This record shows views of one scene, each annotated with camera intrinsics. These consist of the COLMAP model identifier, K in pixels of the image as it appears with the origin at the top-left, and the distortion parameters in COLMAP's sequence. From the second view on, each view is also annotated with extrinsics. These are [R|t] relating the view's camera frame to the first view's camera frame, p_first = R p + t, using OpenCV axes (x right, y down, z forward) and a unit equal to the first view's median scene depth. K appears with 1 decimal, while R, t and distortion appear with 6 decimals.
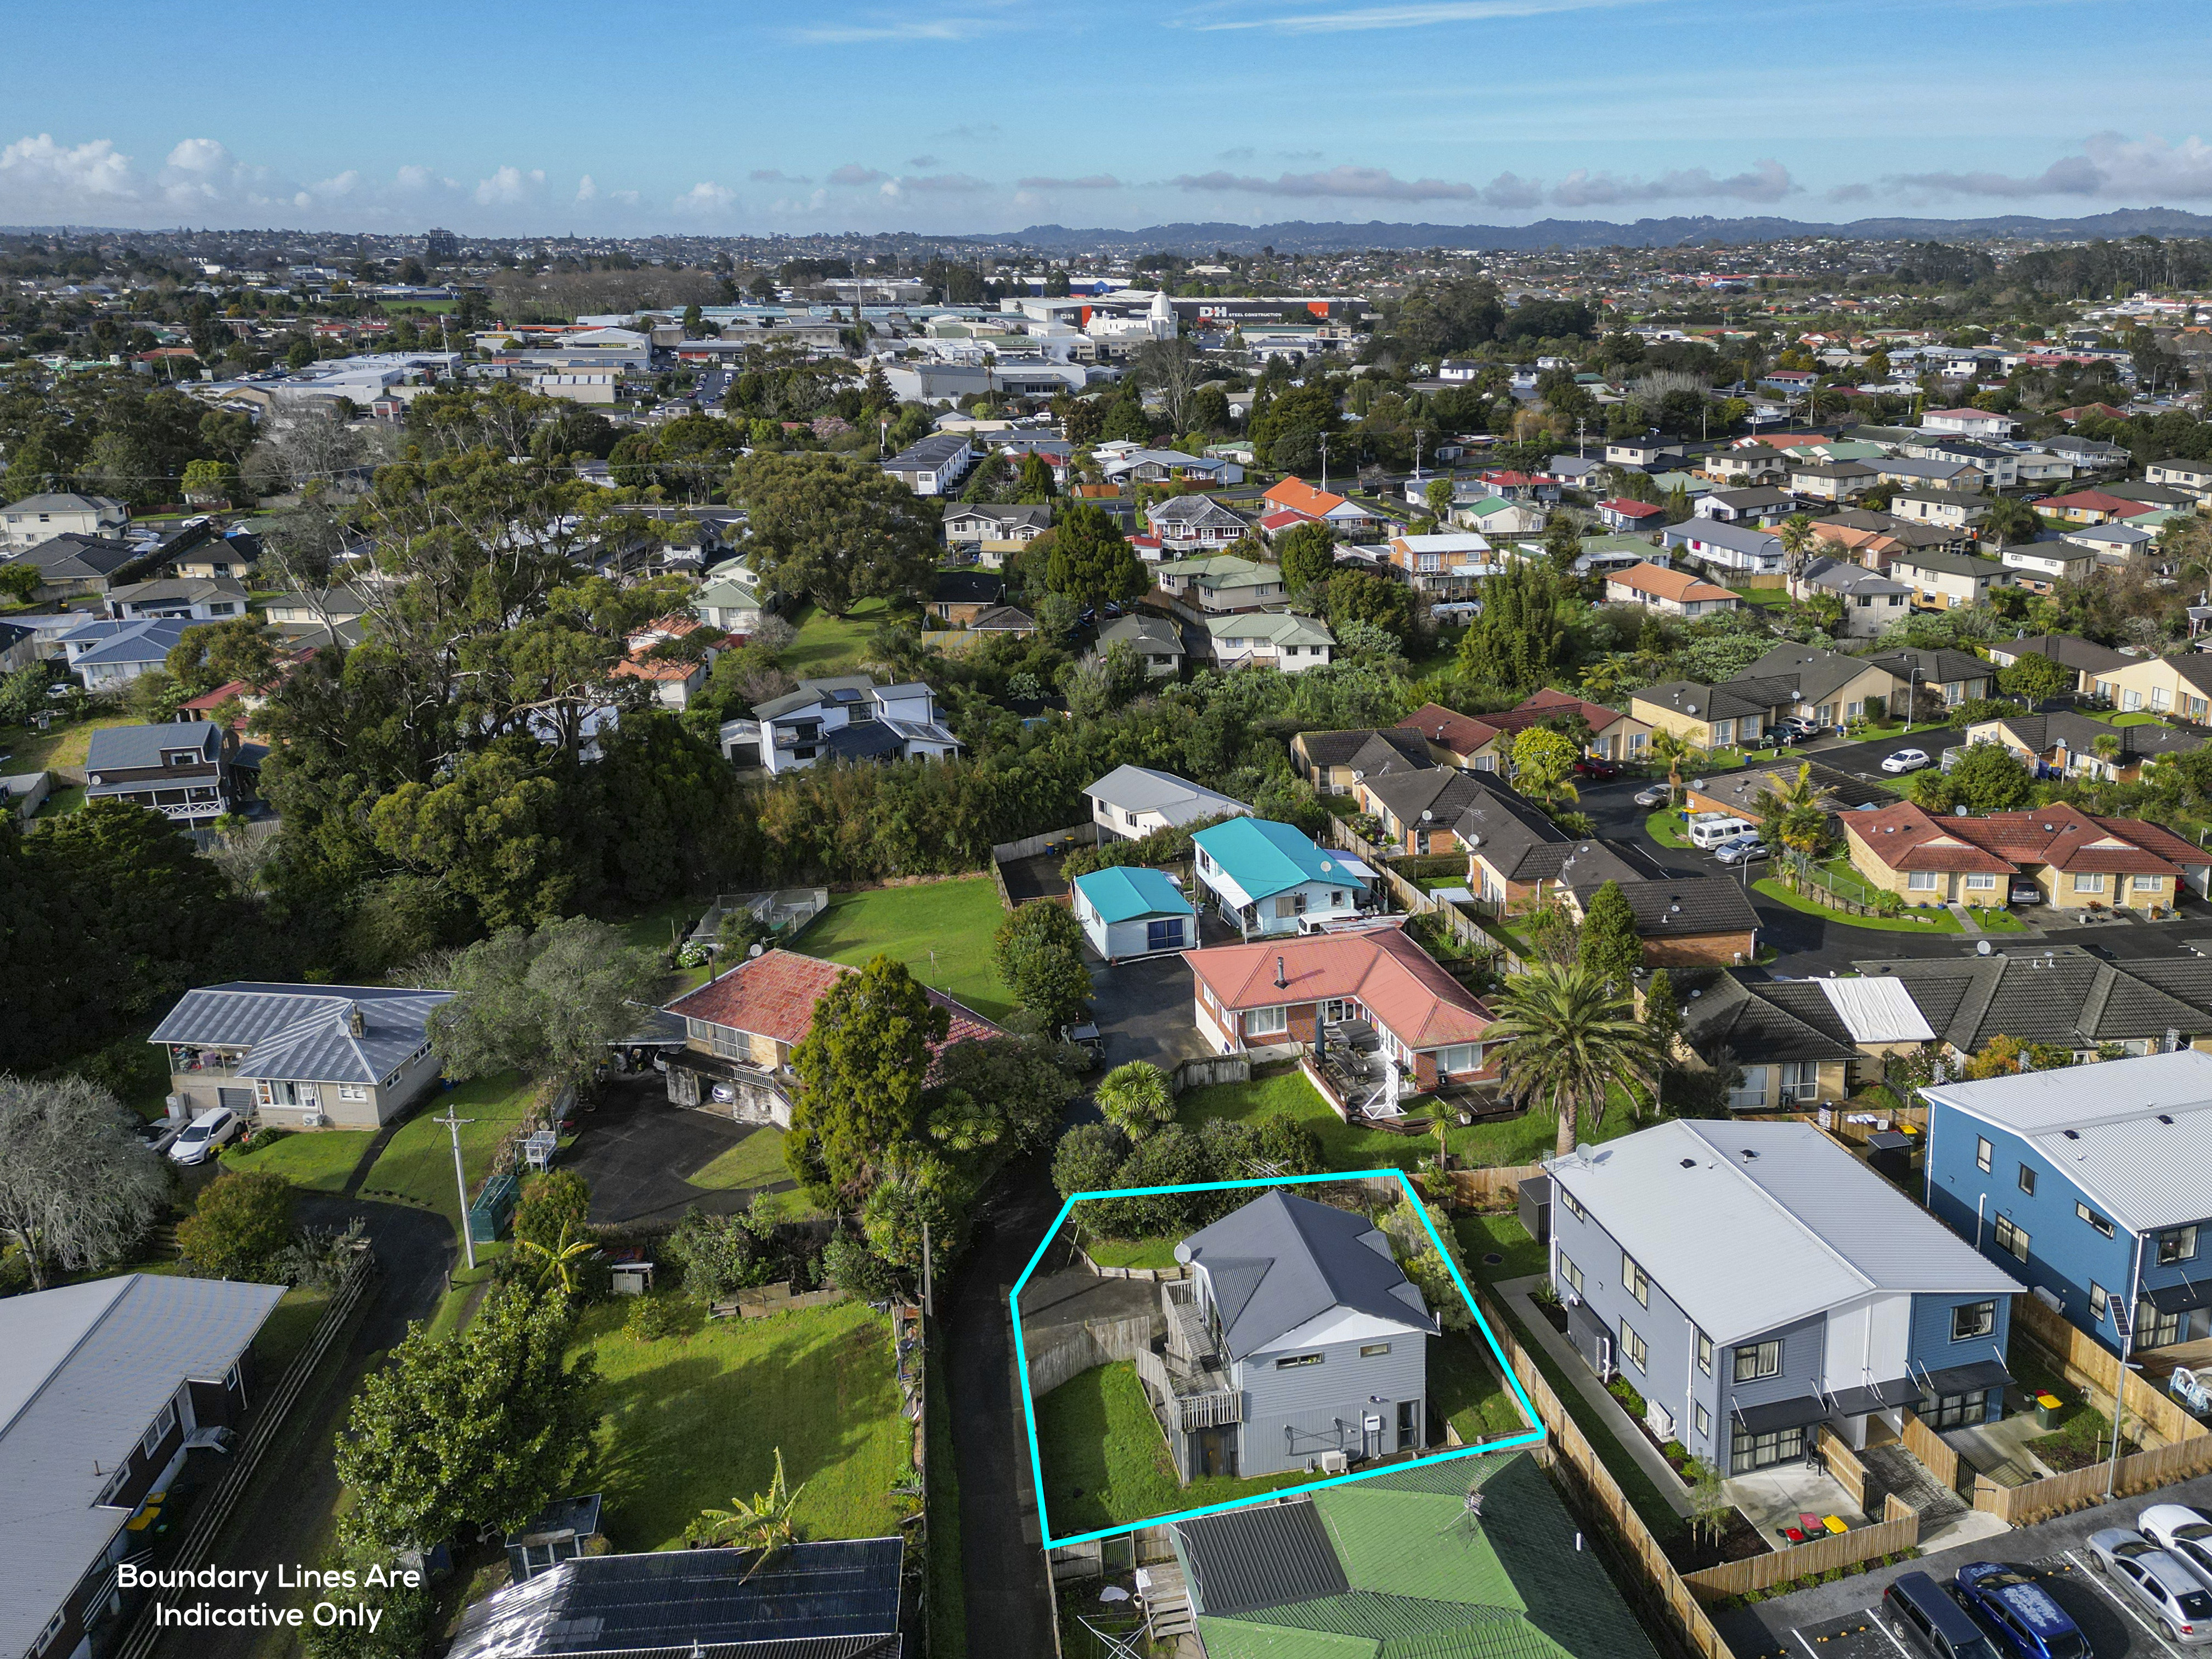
lens RADIAL K [[1623.7, 0, 1106.0], [0, 1623.7, 829.5], [0, 0, 1]] dist [0.080732, -0.083964]
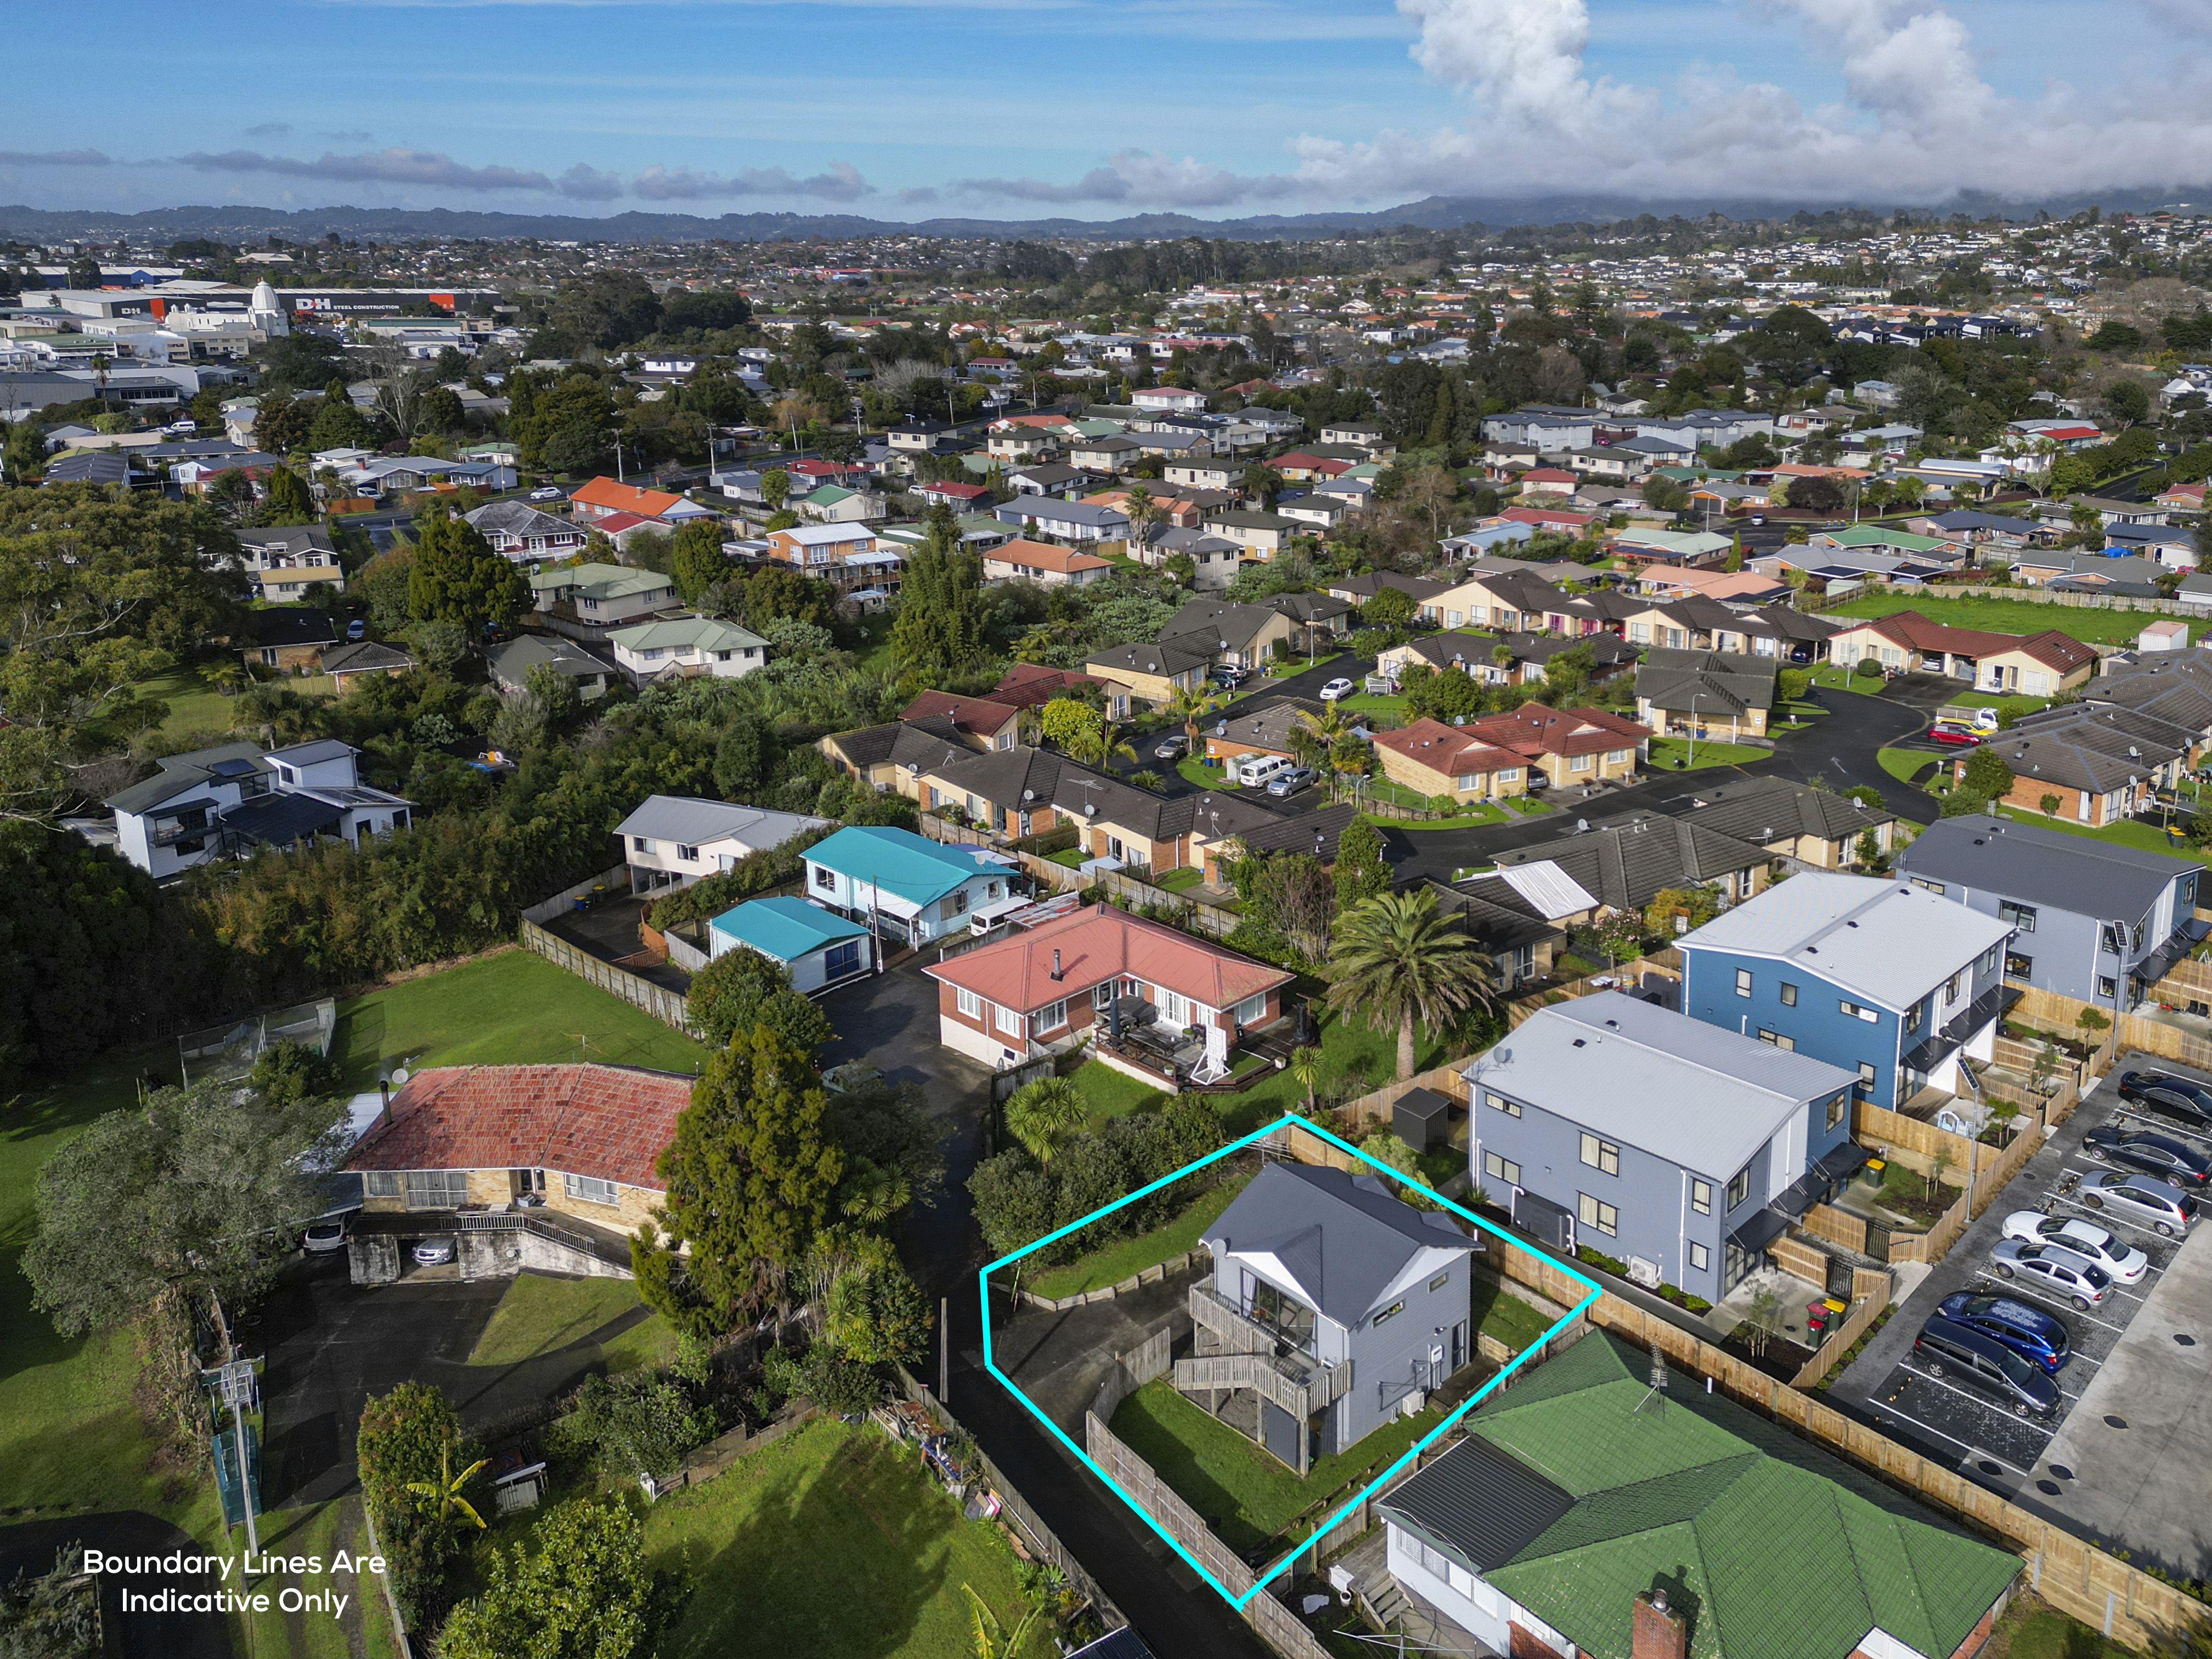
lens RADIAL K [[1653.1, 0, 1099.9], [0, 1653.1, 789.8], [0, 0, 1]] dist [0.081376, -0.094919]
pose [[0.868959, -0.150117, 0.471567, -0.181717], [0.160874, 0.986816, 0.017697, -0.016725], [-0.468007, 0.060485, 0.881653, 0.056360]]
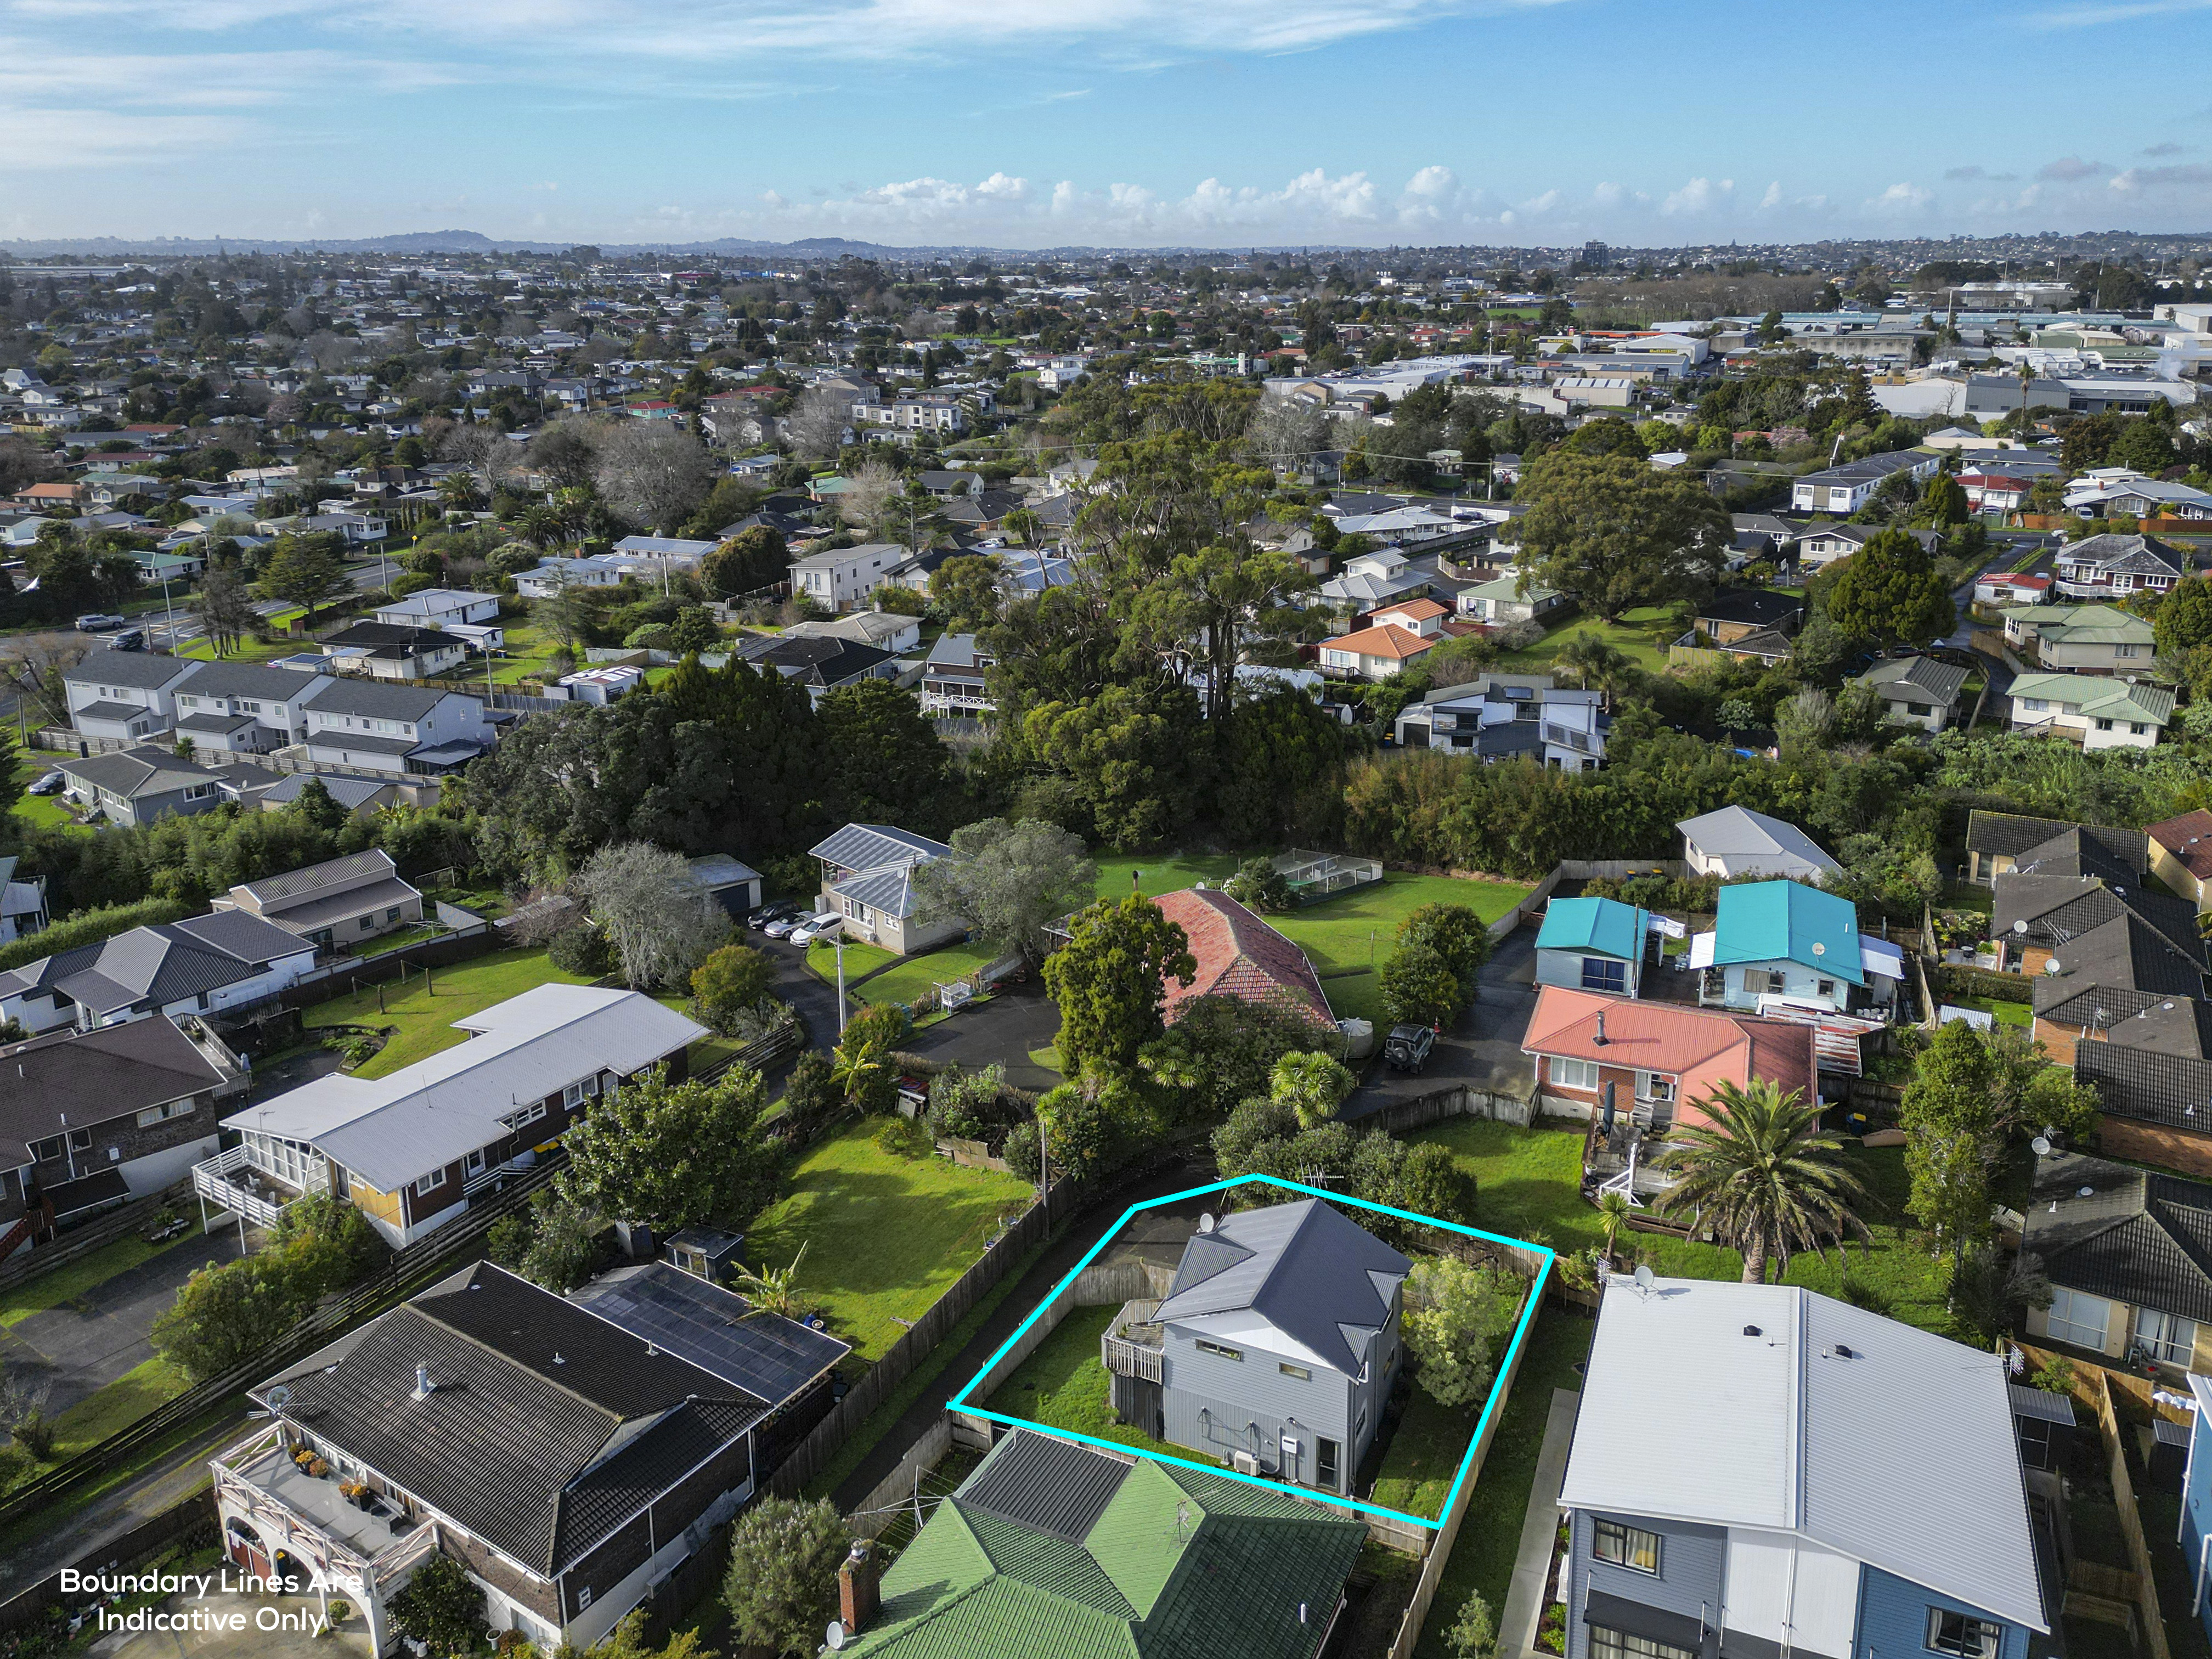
lens RADIAL K [[1558.7, 0, 1097.6], [0, 1558.7, 845.9], [0, 0, 1]] dist [0.072089, -0.069561]
pose [[0.792517, 0.206096, -0.573970, 0.209183], [-0.196347, 0.977281, 0.079804, -0.015658], [0.577378, 0.049451, 0.814978, 0.058318]]
